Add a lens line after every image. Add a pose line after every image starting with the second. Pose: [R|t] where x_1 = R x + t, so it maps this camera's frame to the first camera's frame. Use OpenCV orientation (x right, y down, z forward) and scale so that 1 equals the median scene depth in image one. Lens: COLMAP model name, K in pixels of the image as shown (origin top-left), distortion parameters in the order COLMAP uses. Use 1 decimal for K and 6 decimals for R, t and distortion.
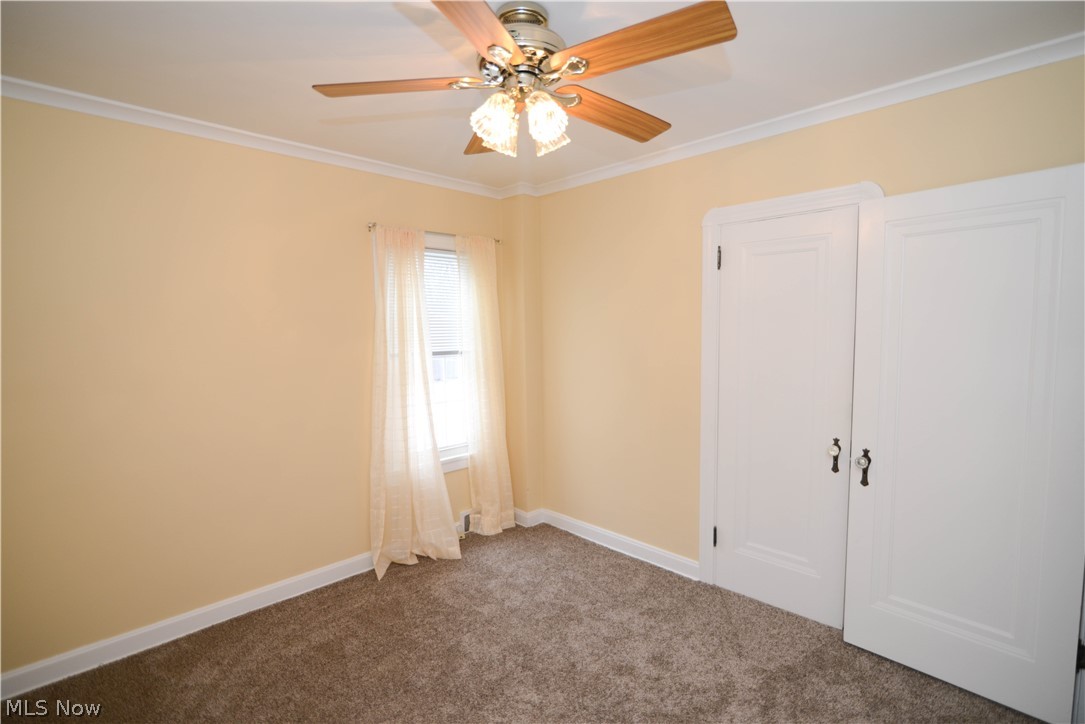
lens RADIAL K [[511.6, 0, 567.4], [0, 511.6, 363.4], [0, 0, 1]] dist [-0.012390, 0.000440]
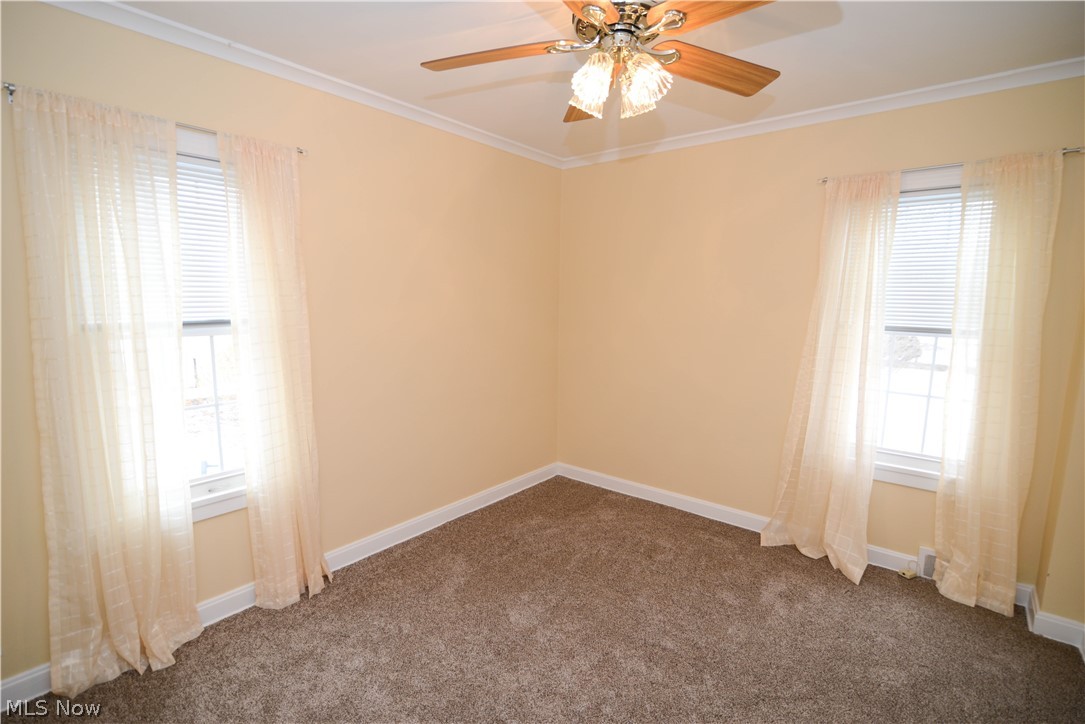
lens RADIAL K [[499.7, 0, 540.8], [0, 499.7, 367.7], [0, 0, 1]] dist [-0.019820, 0.000551]
pose [[0.084968, 0.158591, -0.983681, 0.494134], [-0.079046, 0.985213, 0.152010, -0.037155], [0.993243, 0.064840, 0.096248, 0.433319]]
